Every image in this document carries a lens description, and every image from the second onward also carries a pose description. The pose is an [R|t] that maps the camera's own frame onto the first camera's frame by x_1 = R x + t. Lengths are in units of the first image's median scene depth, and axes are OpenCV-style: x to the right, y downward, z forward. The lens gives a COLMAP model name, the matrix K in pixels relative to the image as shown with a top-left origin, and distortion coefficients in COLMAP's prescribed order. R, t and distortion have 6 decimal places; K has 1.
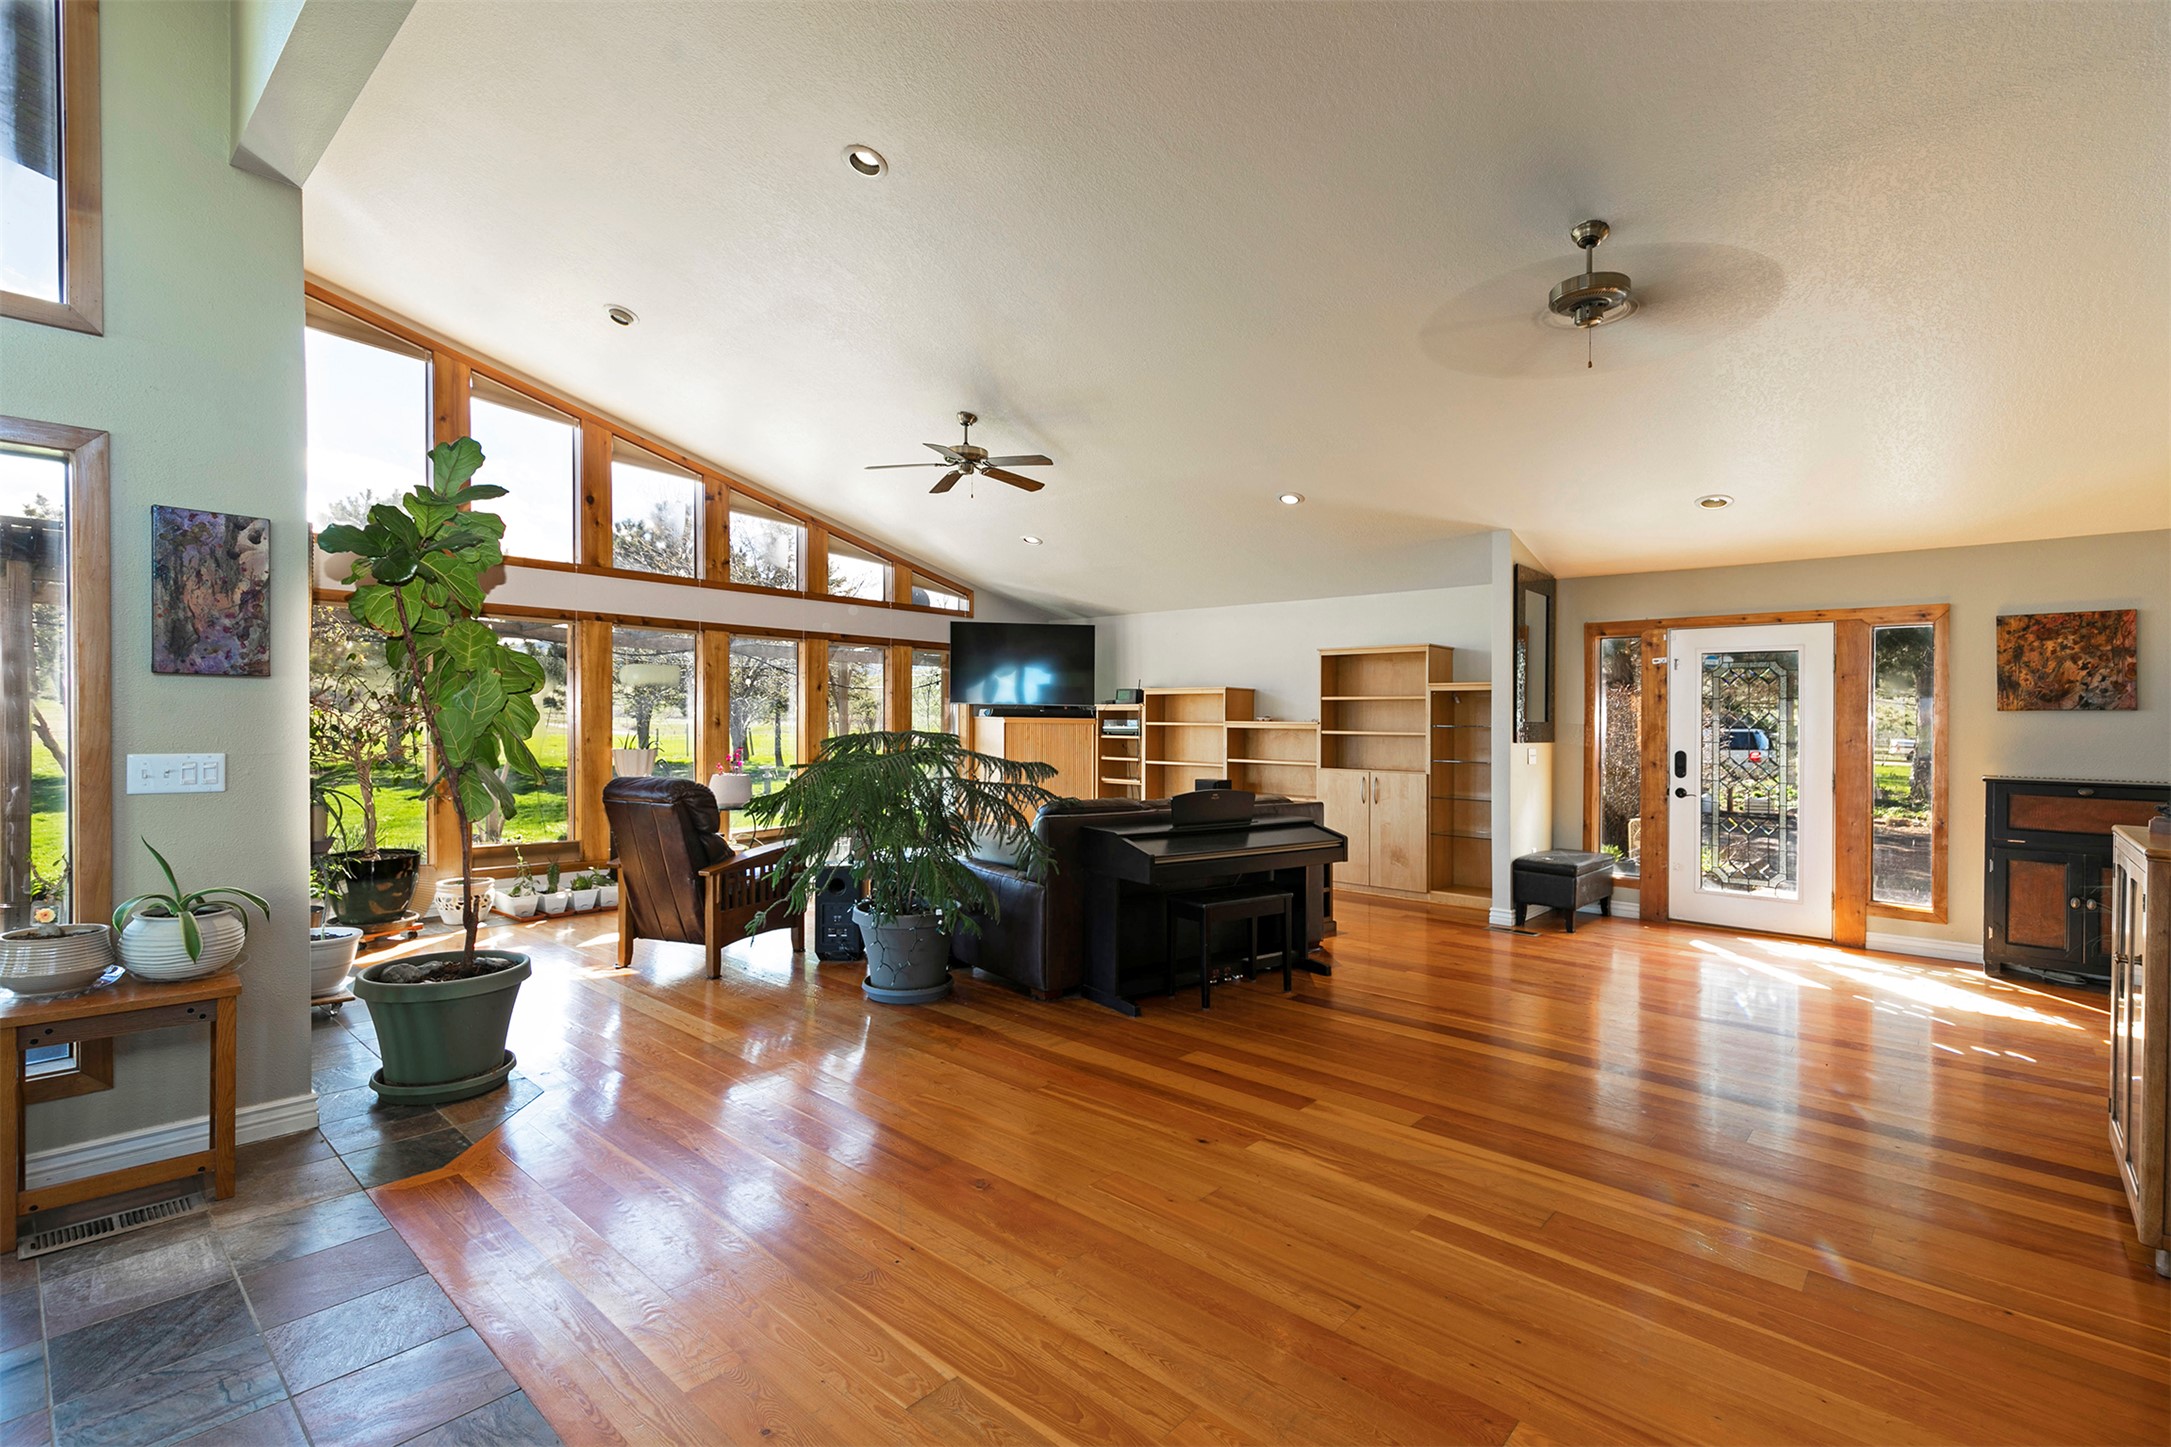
lens RADIAL K [[989.7, 0, 1086.6], [0, 989.7, 711.5], [0, 0, 1]] dist [0.002778, -0.000315]
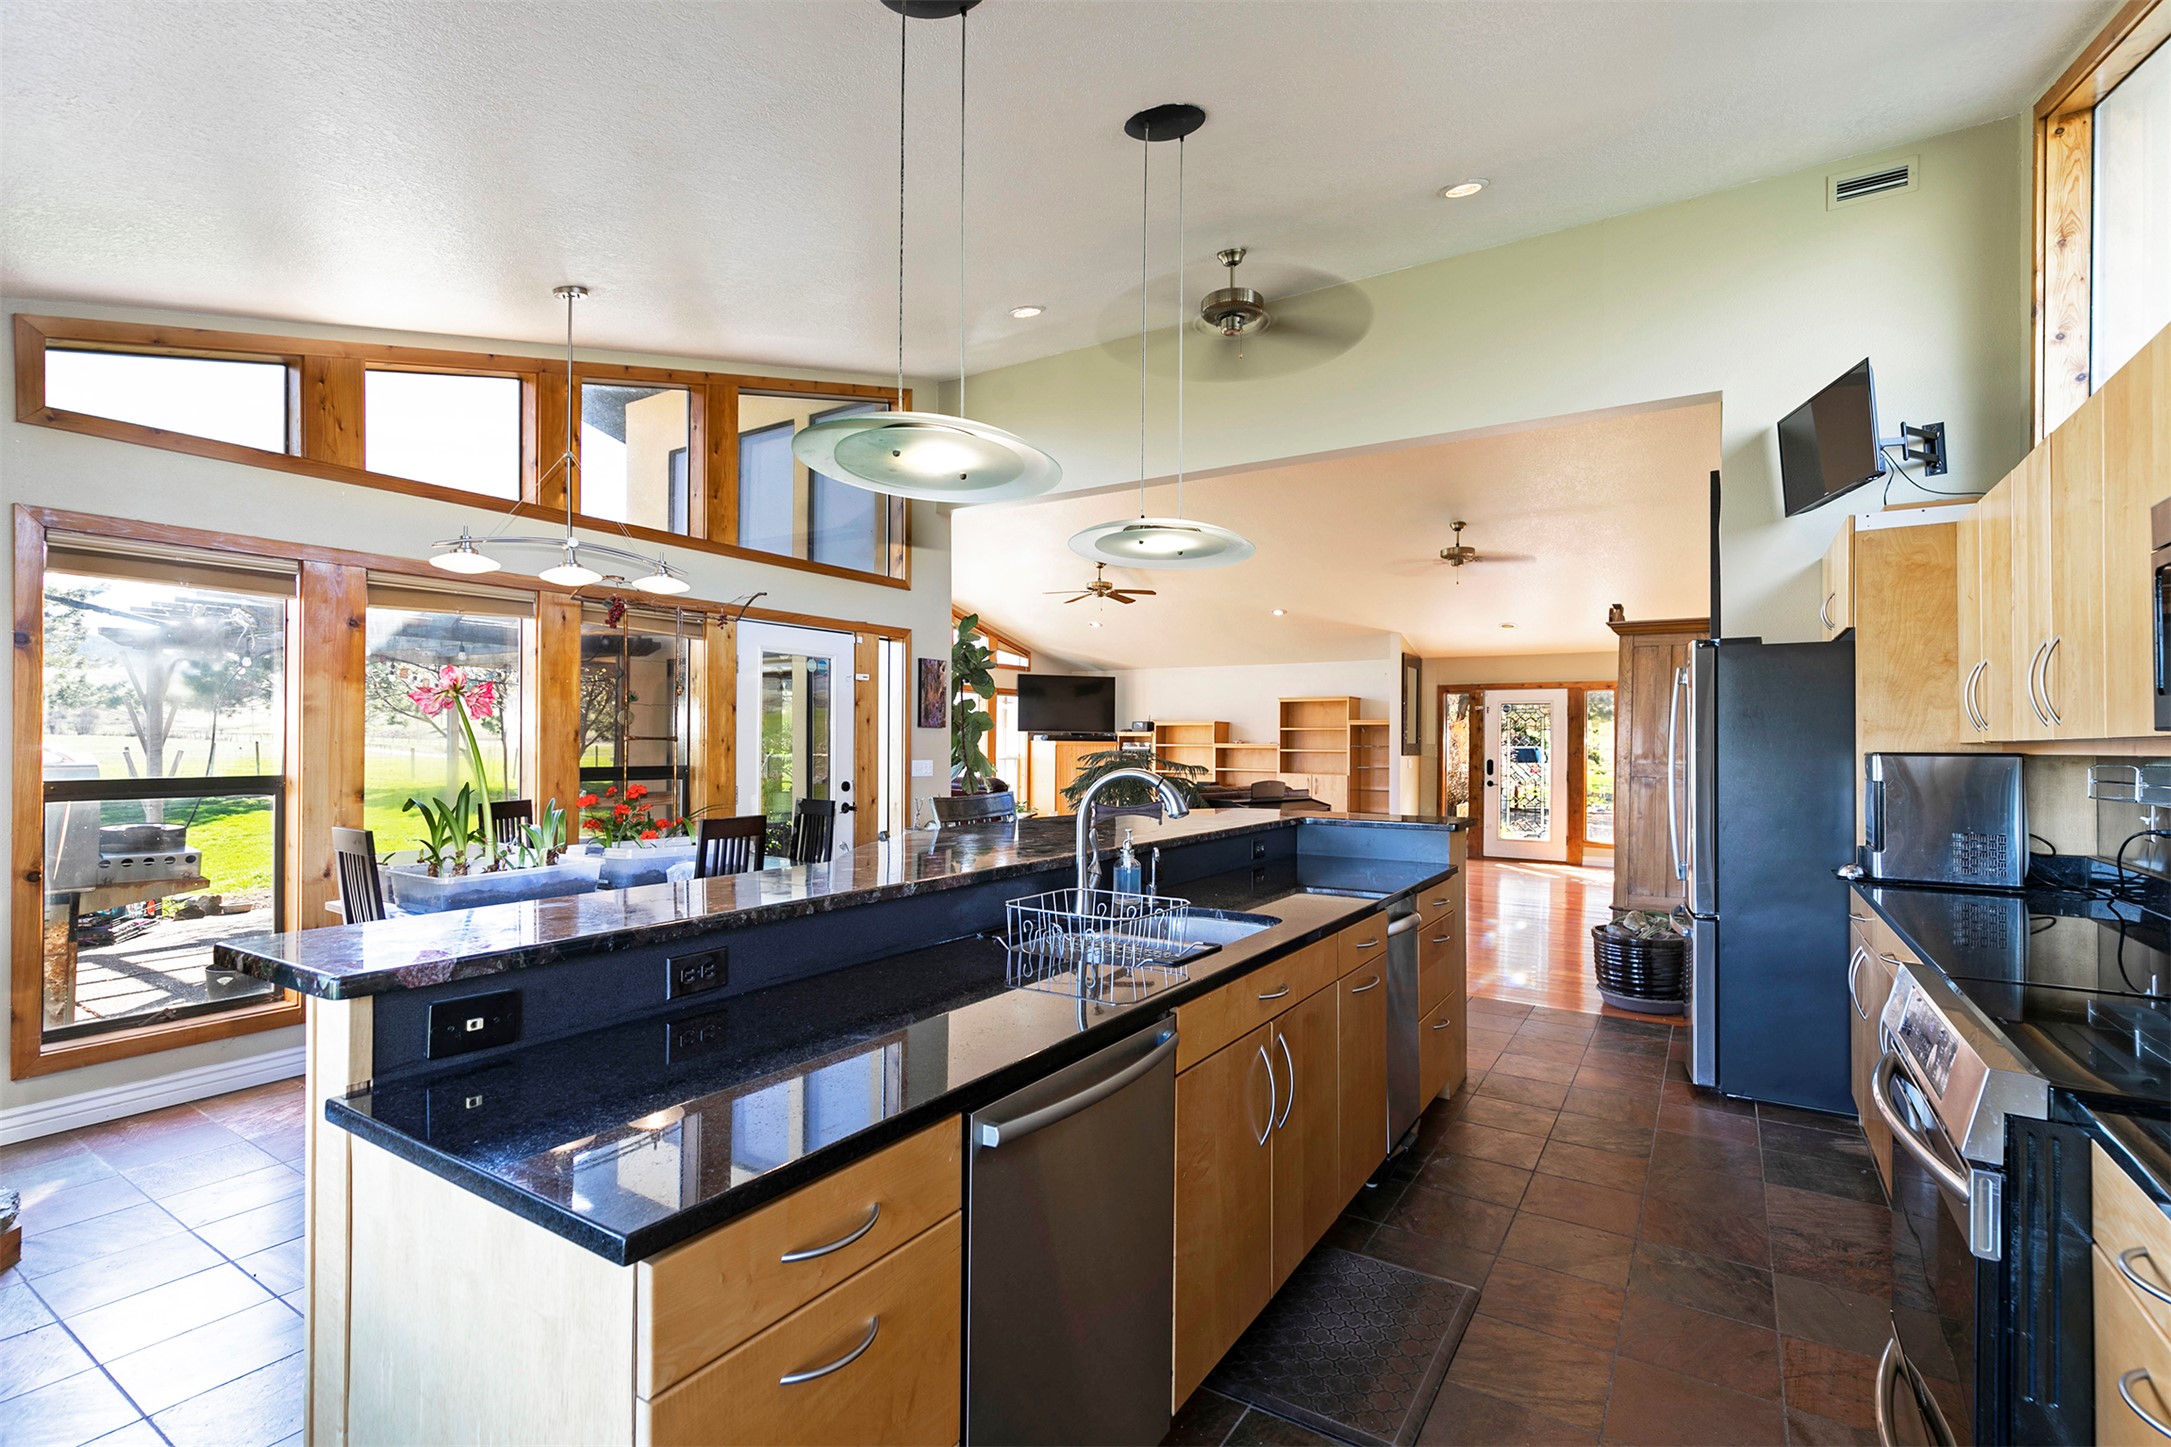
lens RADIAL K [[989.7, 0, 1079.9], [0, 989.7, 741.2], [0, 0, 1]] dist [0.002778, -0.000315]
pose [[0.987538, -0.003021, 0.157352, -0.346123], [0.001505, 0.999951, 0.009755, -0.009766], [-0.157374, -0.009397, 0.987494, -0.542634]]
